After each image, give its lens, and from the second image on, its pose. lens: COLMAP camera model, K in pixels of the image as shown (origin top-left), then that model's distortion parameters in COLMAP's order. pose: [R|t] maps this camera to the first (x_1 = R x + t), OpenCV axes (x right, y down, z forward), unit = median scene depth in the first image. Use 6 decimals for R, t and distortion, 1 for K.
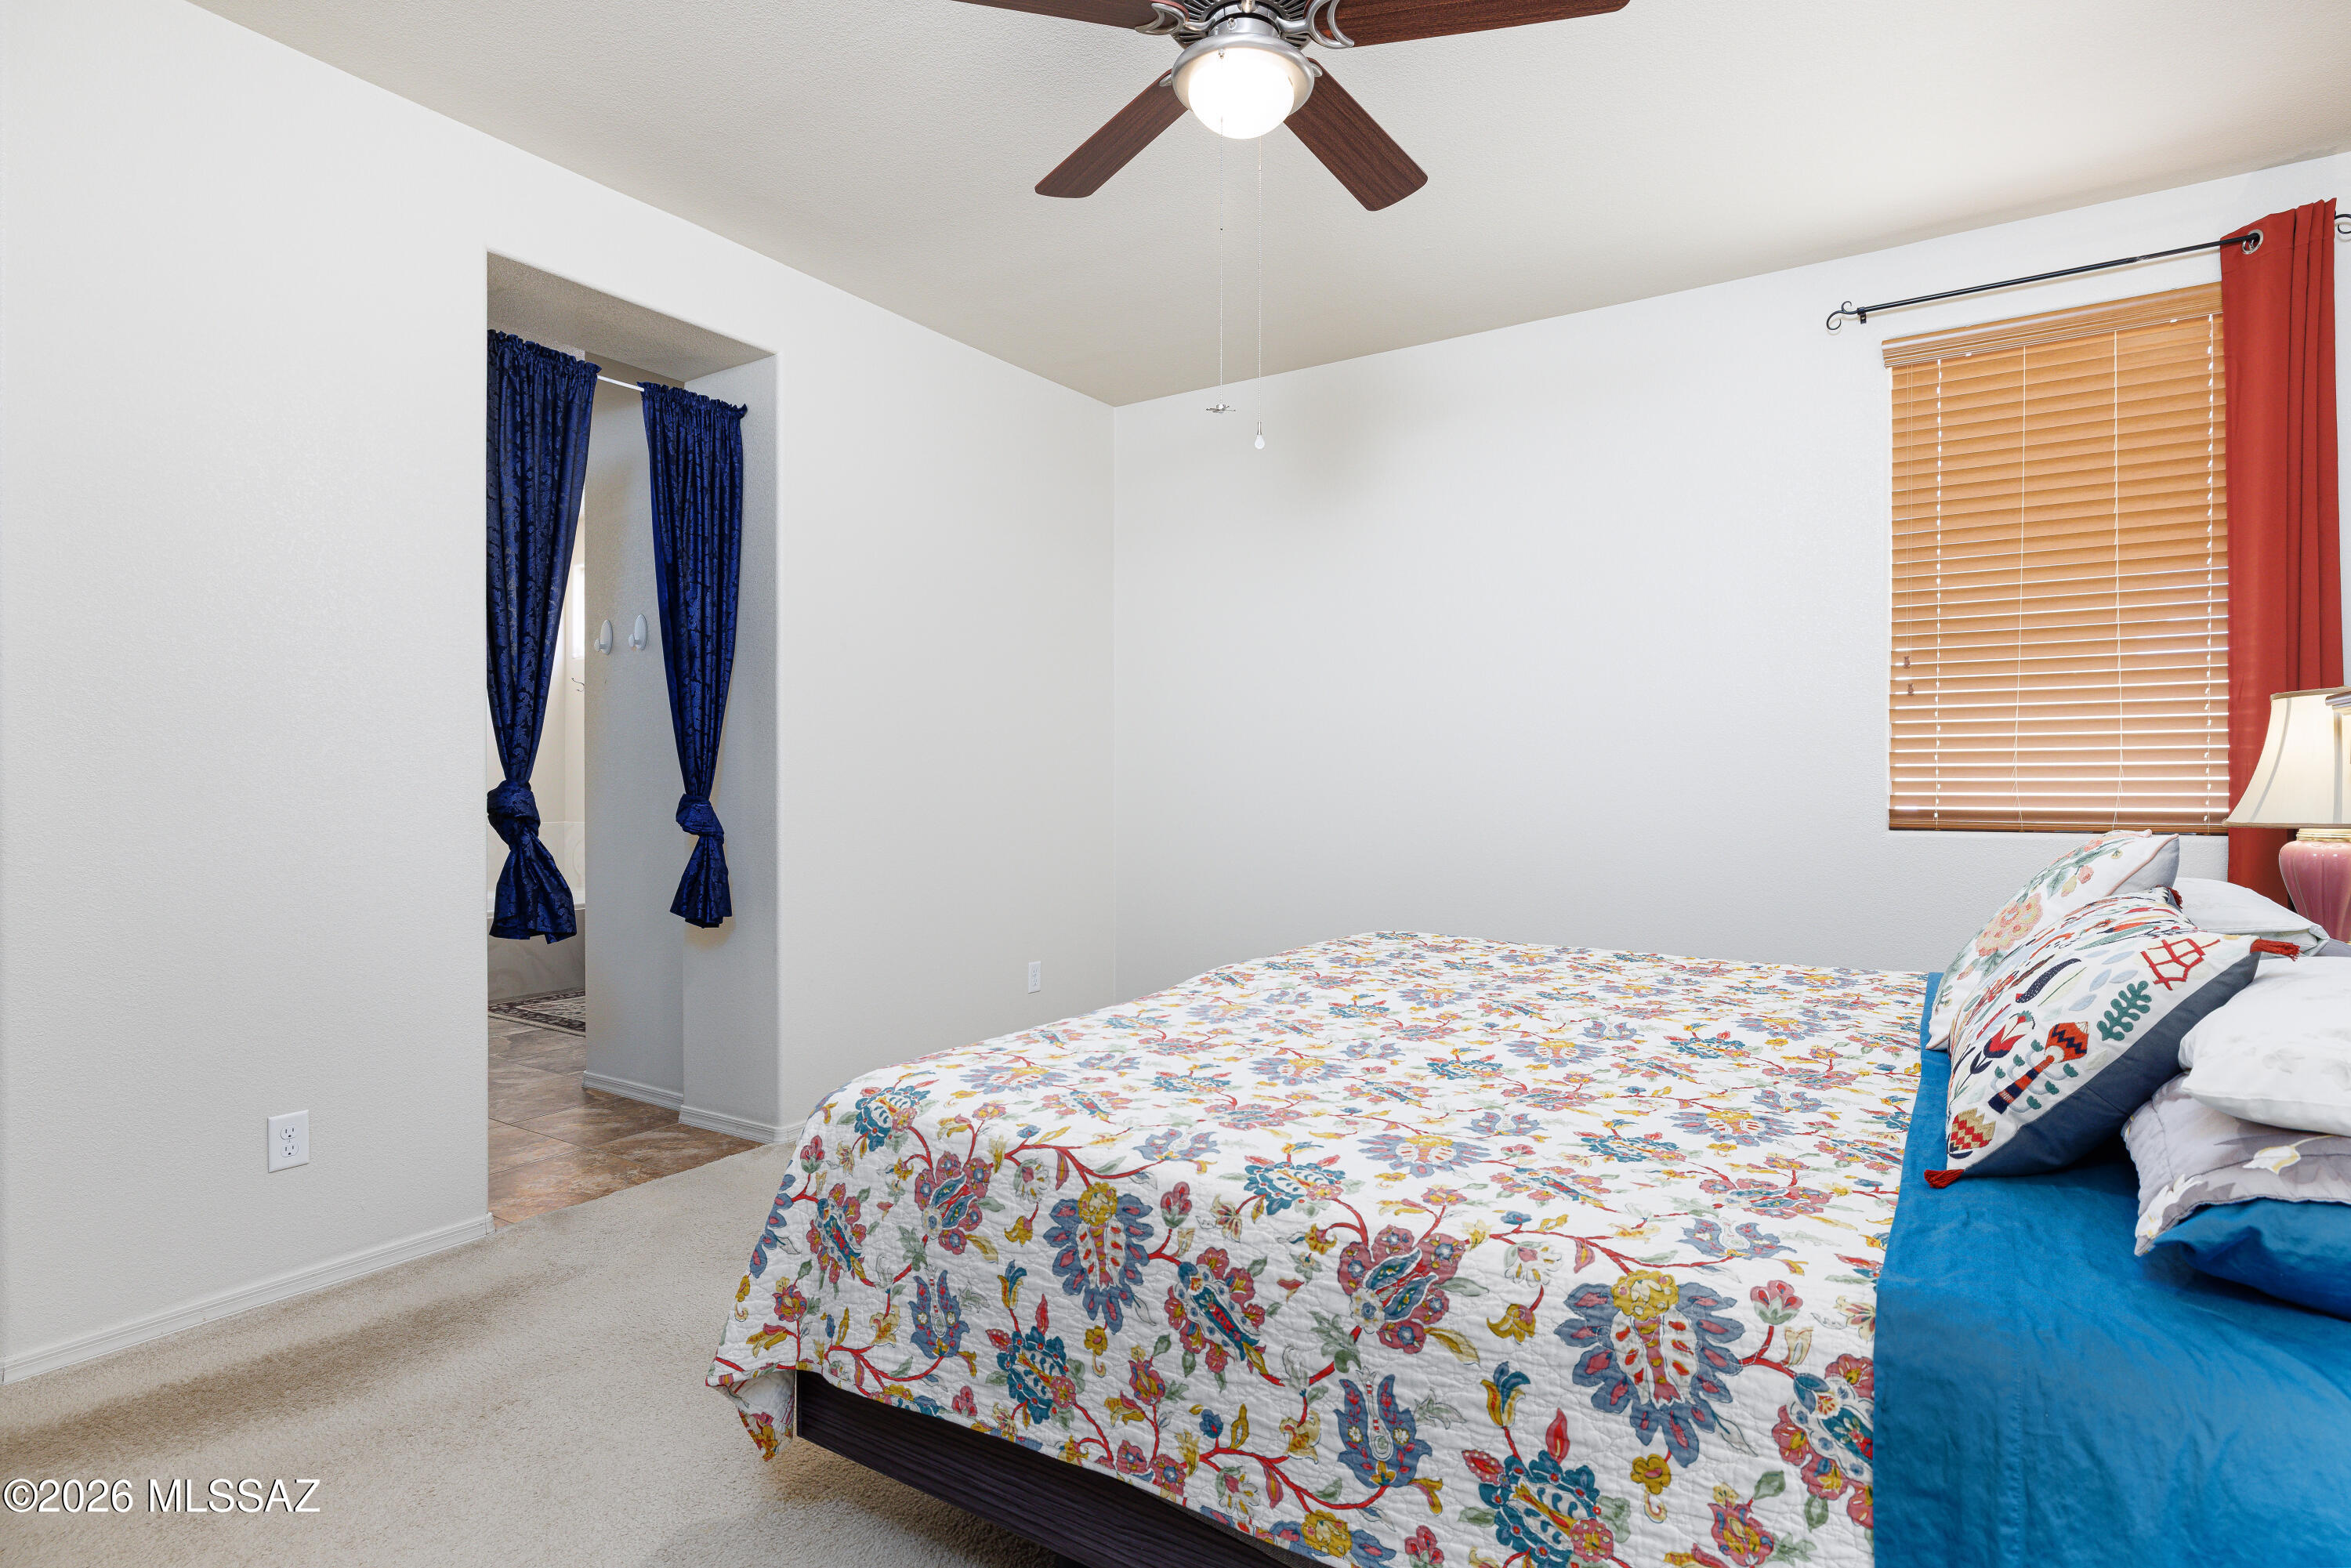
lens RADIAL K [[1202.4, 0, 1183.7], [0, 1202.4, 778.9], [0, 0, 1]] dist [-0.002016, 0.000479]
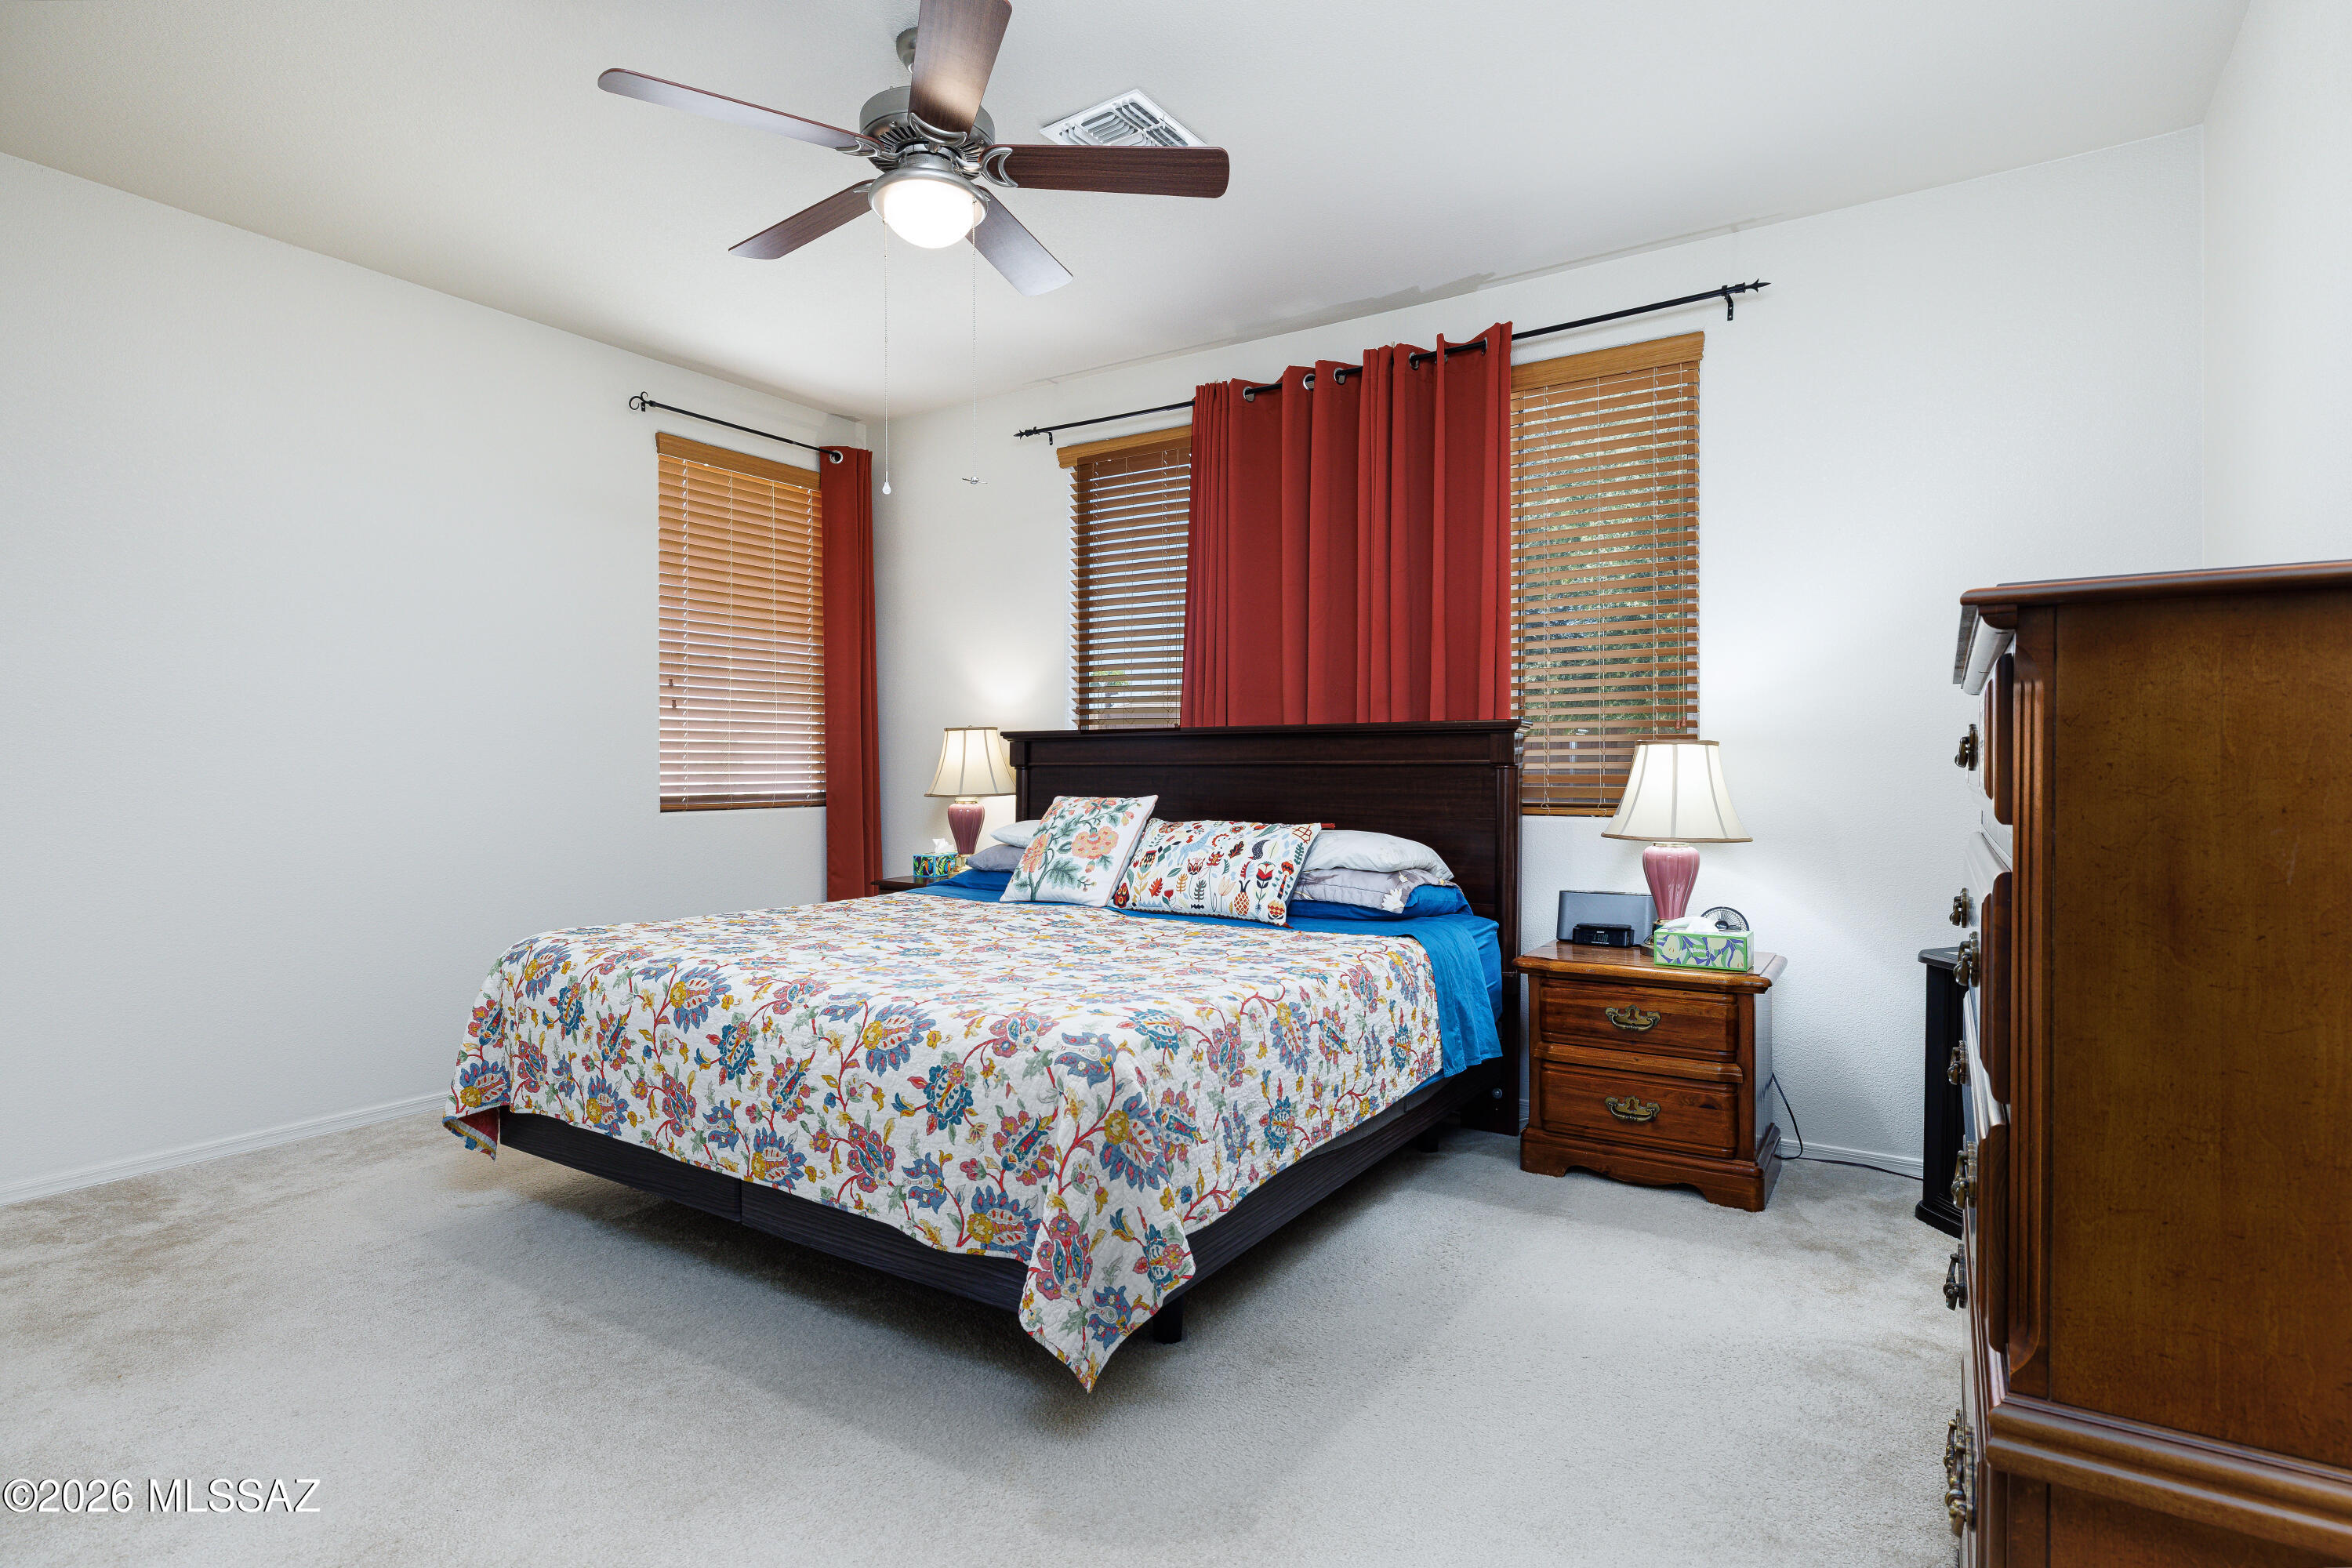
lens RADIAL K [[1203.0, 0, 1180.1], [0, 1203.0, 777.0], [0, 0, 1]] dist [-0.002016, 0.000479]
pose [[-0.002288, -0.004720, 0.999986, -1.711986], [0.002906, 0.999985, 0.004727, 0.000178], [-0.999993, 0.002916, -0.002274, 1.087244]]
